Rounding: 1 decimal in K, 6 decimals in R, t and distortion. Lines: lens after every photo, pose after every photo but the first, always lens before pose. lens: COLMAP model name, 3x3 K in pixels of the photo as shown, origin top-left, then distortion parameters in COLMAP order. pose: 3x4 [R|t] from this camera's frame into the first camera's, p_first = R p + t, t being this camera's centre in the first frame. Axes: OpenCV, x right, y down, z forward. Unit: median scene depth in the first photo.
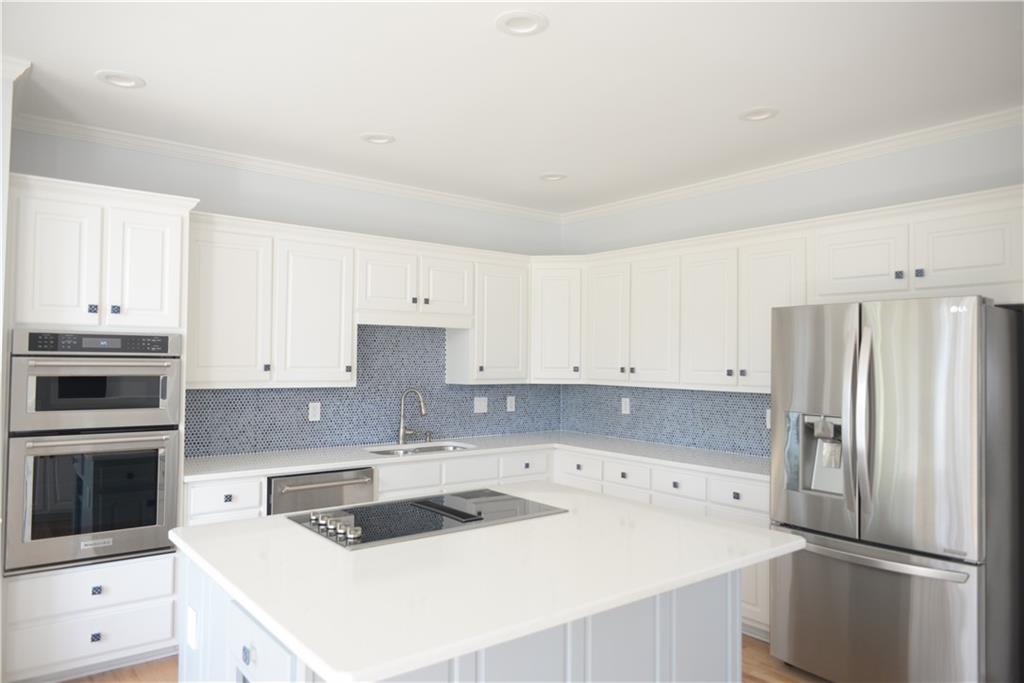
lens RADIAL K [[686.6, 0, 510.8], [0, 686.6, 338.1], [0, 0, 1]] dist [0.003630, -0.005108]
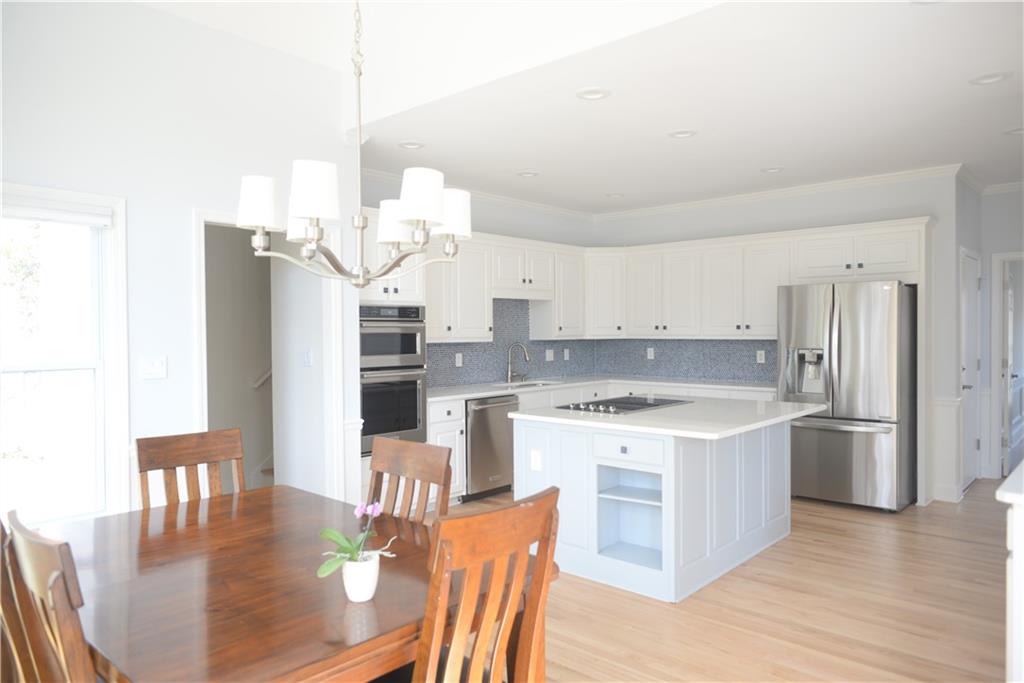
lens RADIAL K [[686.6, 0, 513.4], [0, 686.6, 340.4], [0, 0, 1]] dist [0.003630, -0.005108]
pose [[0.984826, -0.019337, 0.172463, -0.388282], [0.011083, 0.998752, 0.048694, -0.000950], [-0.173190, -0.046044, 0.983812, -0.381382]]
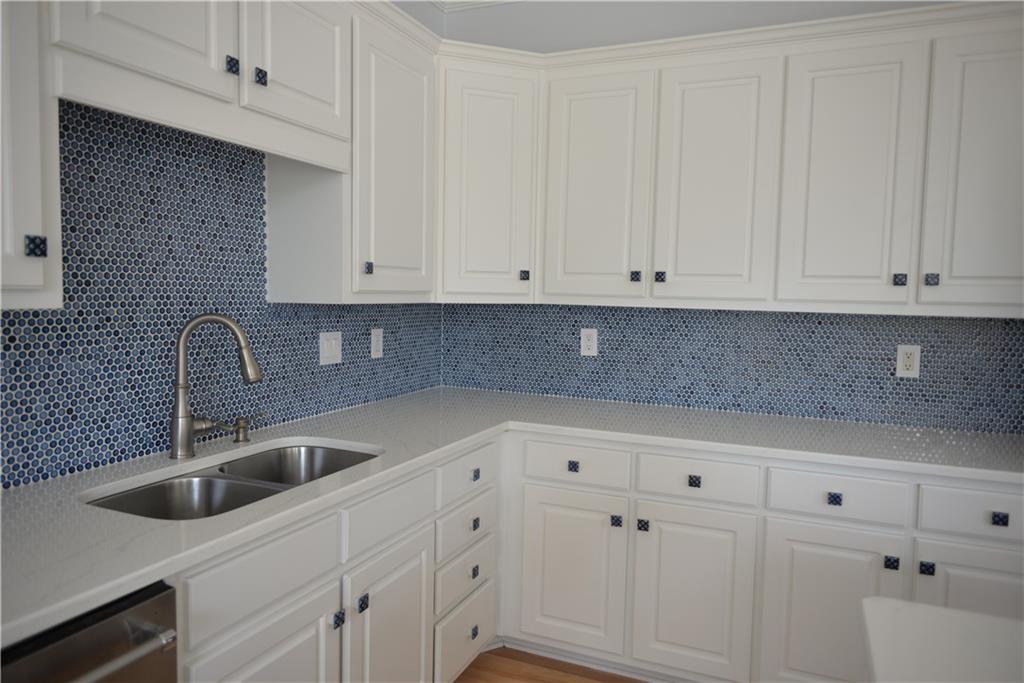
lens RADIAL K [[686.6, 0, 508.5], [0, 686.6, 342.4], [0, 0, 1]] dist [0.003630, -0.005108]
pose [[0.880692, -0.026072, 0.472971, -0.176328], [-0.027191, 0.994055, 0.105426, 0.043793], [-0.472908, -0.105708, 0.874748, 0.575086]]
